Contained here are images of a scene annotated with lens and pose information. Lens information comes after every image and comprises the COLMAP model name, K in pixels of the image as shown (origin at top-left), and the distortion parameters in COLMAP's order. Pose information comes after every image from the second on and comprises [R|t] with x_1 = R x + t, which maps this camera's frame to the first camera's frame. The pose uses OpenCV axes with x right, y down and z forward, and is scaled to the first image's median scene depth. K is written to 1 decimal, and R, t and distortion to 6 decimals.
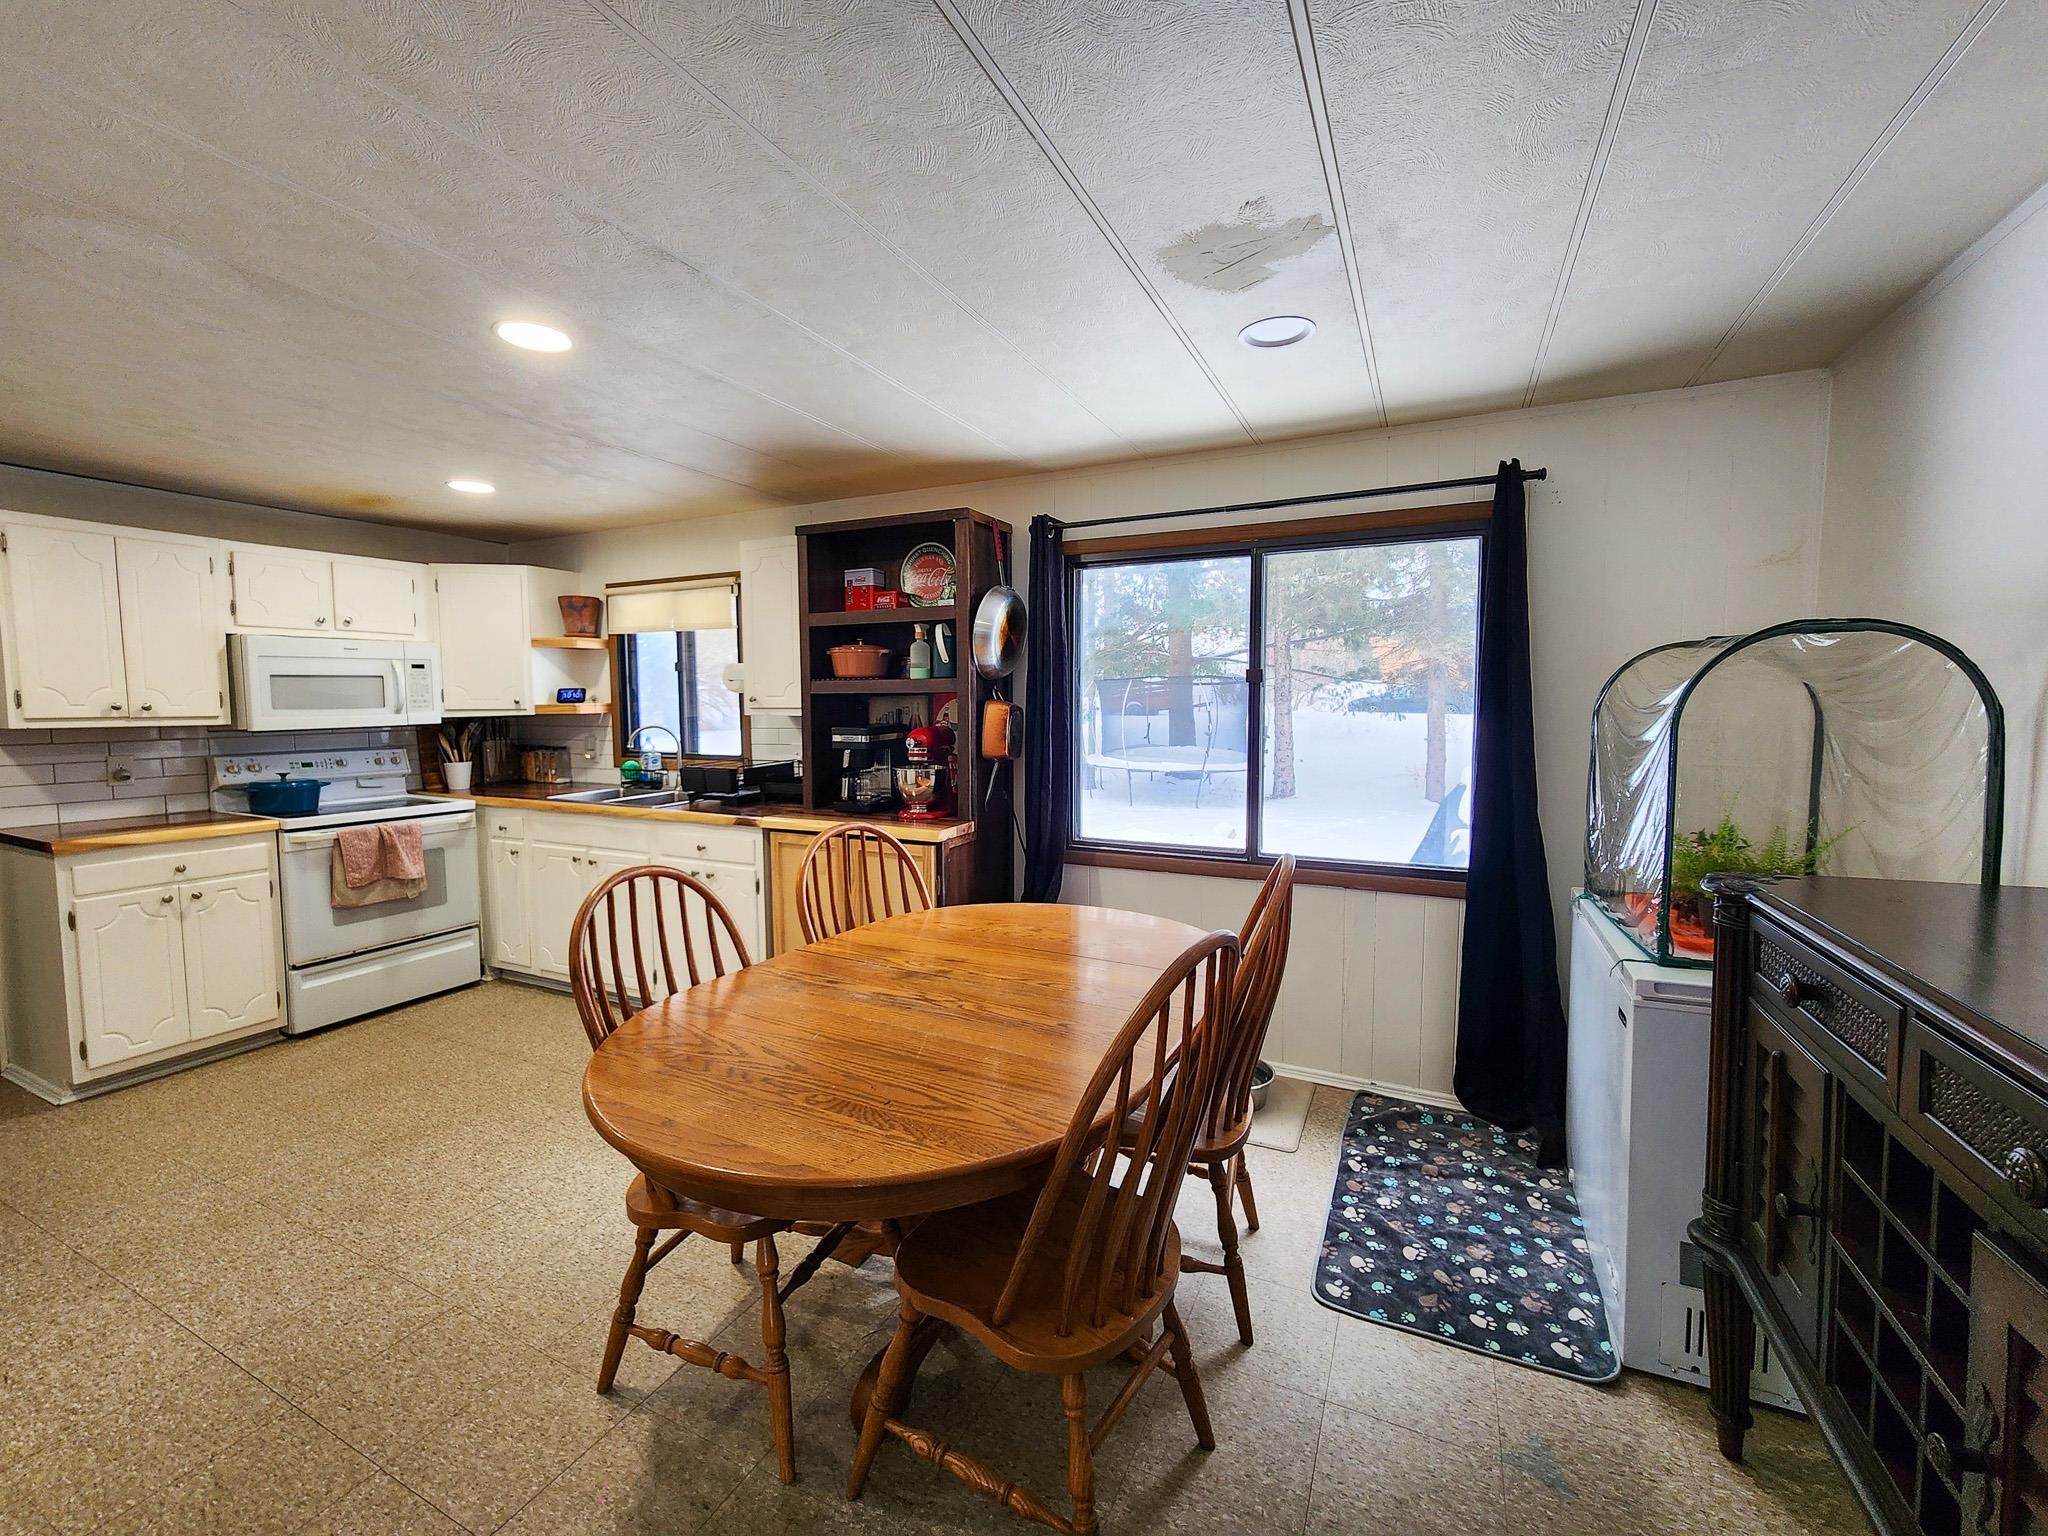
lens RADIAL K [[842.6, 0, 1018.3], [0, 842.6, 761.3], [0, 0, 1]] dist [-0.000821, 0.000792]
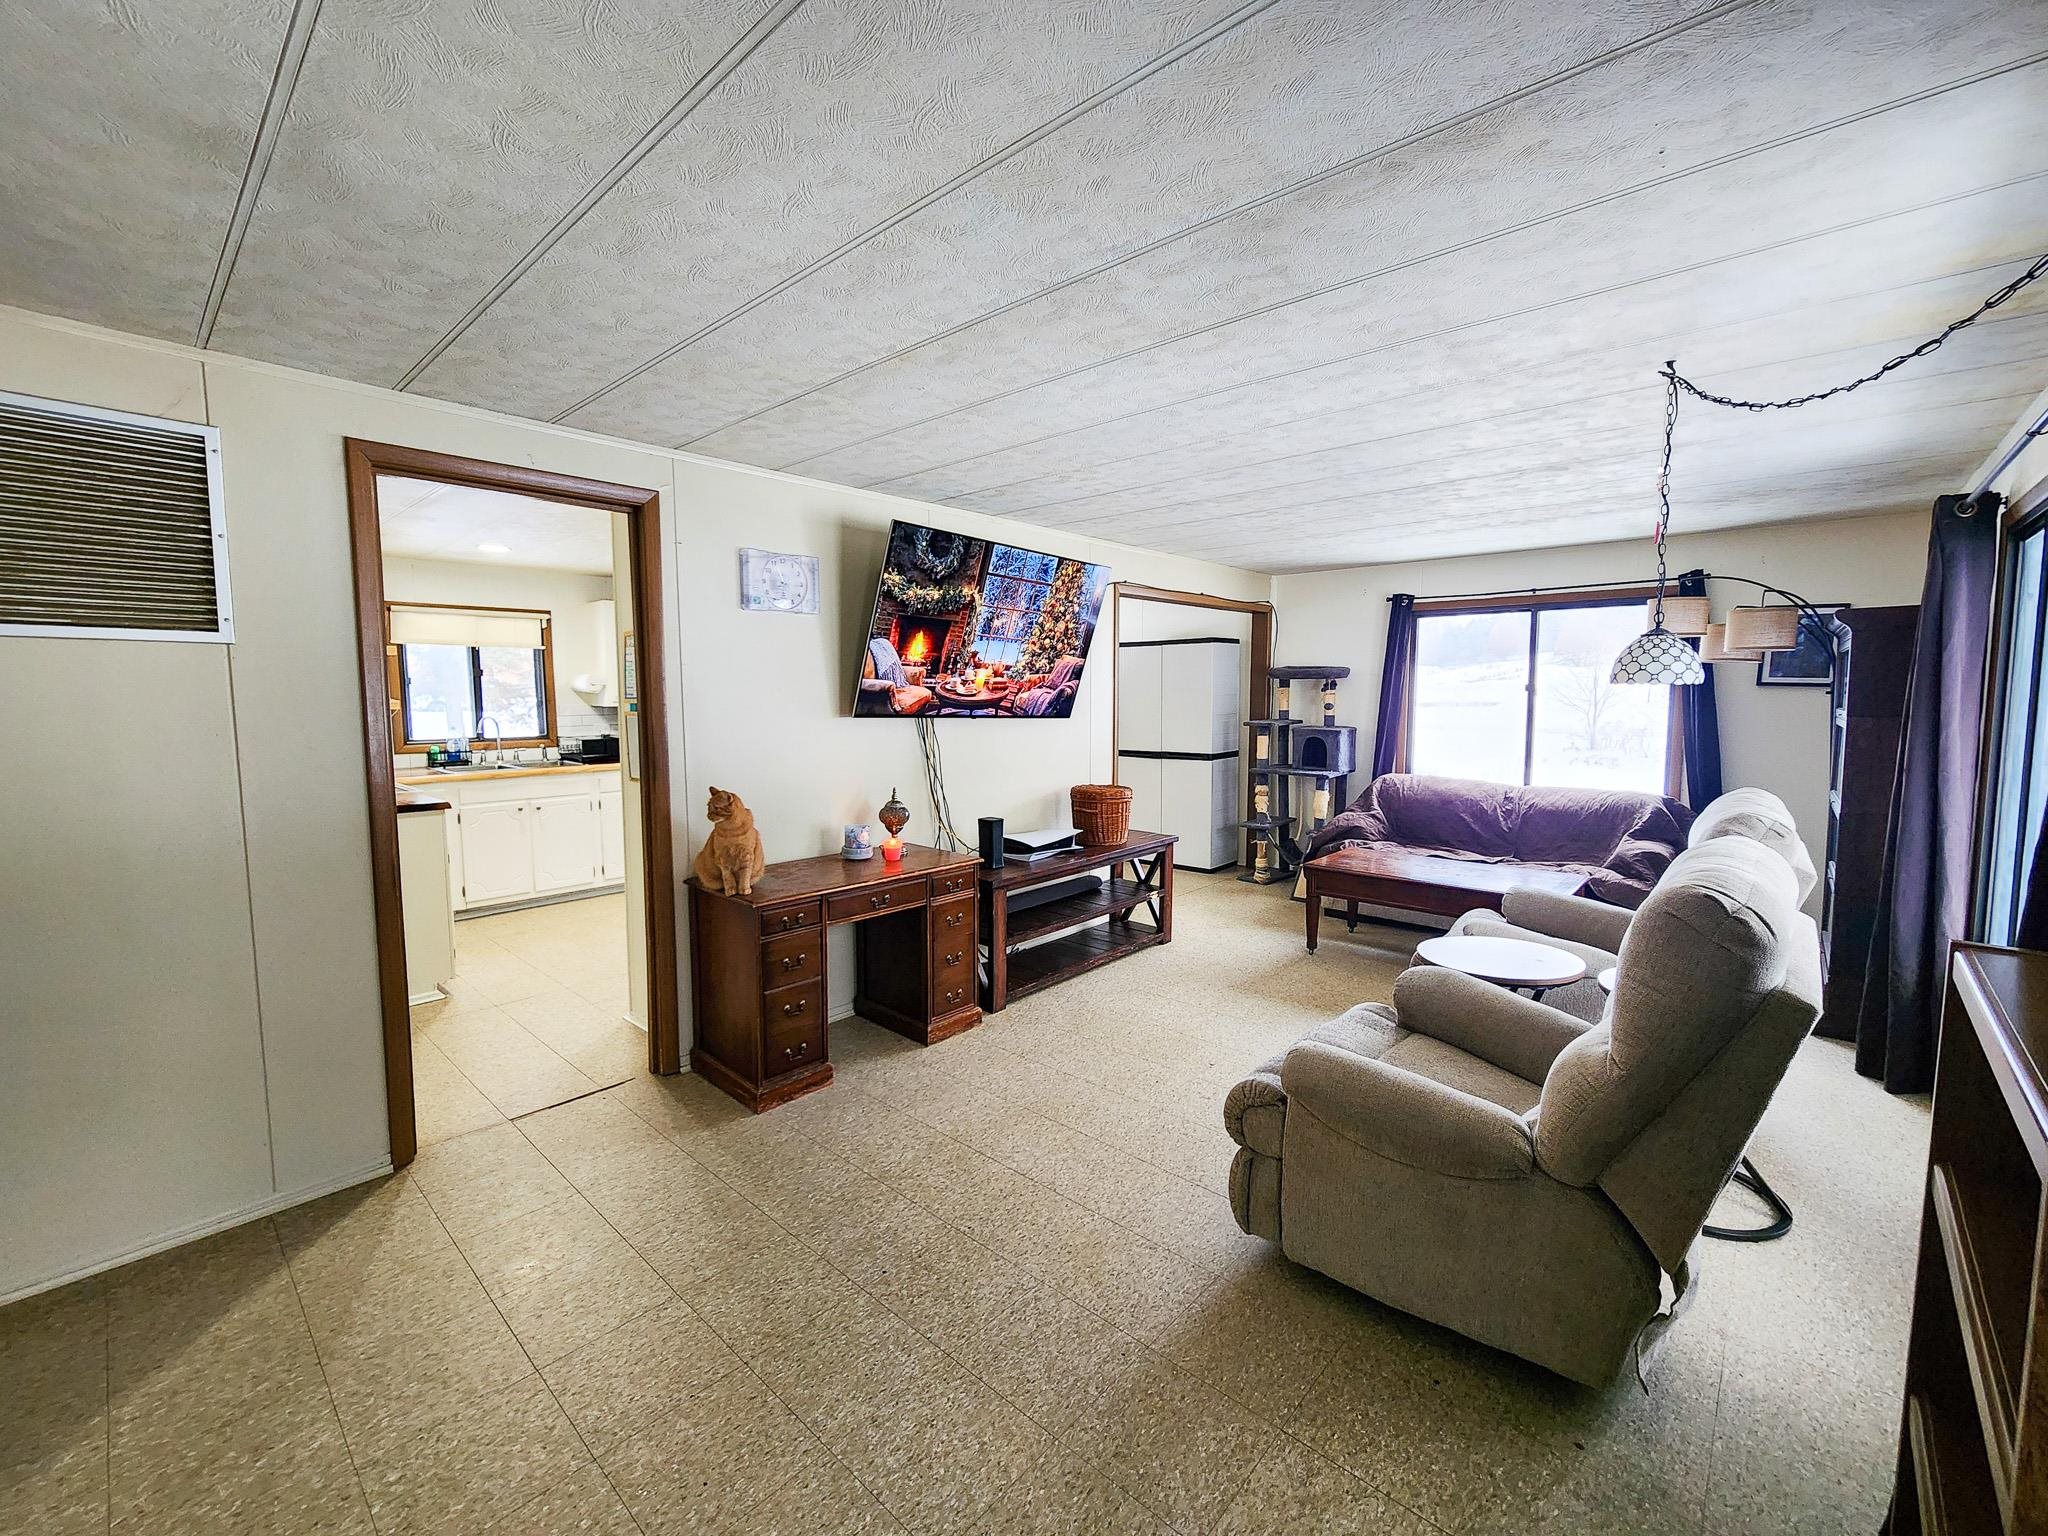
lens RADIAL K [[843.4, 0, 1017.3], [0, 843.4, 759.3], [0, 0, 1]] dist [-0.000273, -0.000321]
pose [[0.281746, -0.074405, 0.956600, -1.667641], [0.073769, 0.995718, 0.055720, 0.014674], [-0.956649, 0.054869, 0.286028, -0.217745]]
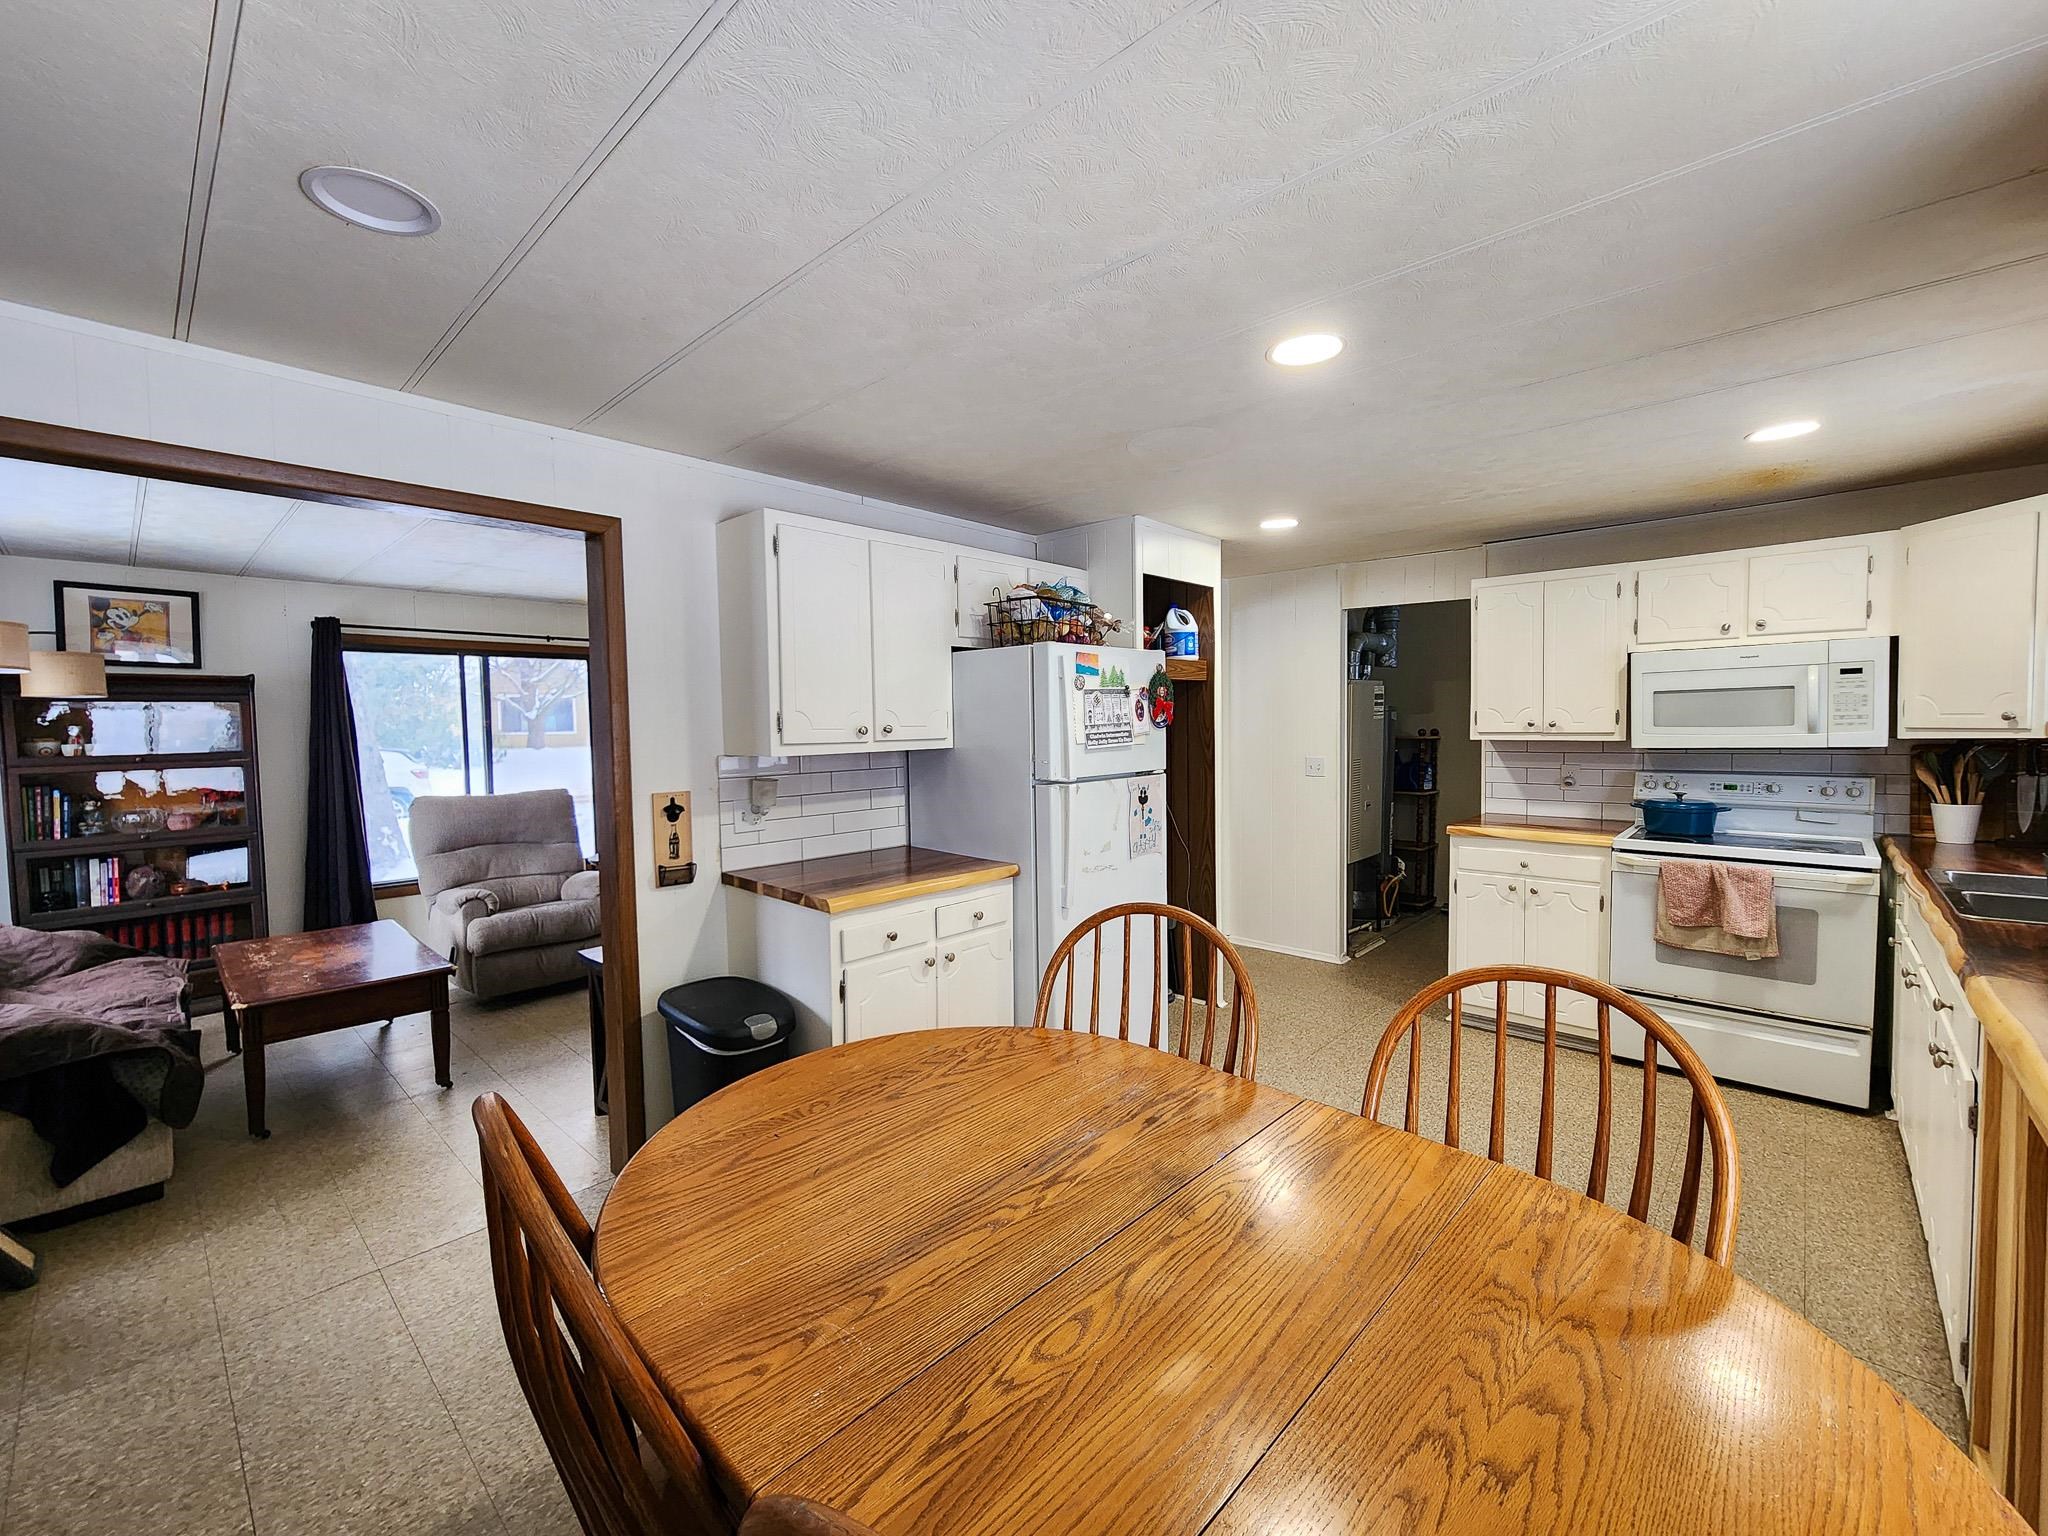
lens RADIAL K [[842.6, 0, 1018.3], [0, 842.6, 761.3], [0, 0, 1]] dist [-0.000821, 0.000792]
pose [[-0.287909, 0.052035, -0.956243, 0.253134], [-0.055105, 0.995968, 0.070788, -0.047740], [0.956071, 0.073074, -0.283881, 0.547082]]
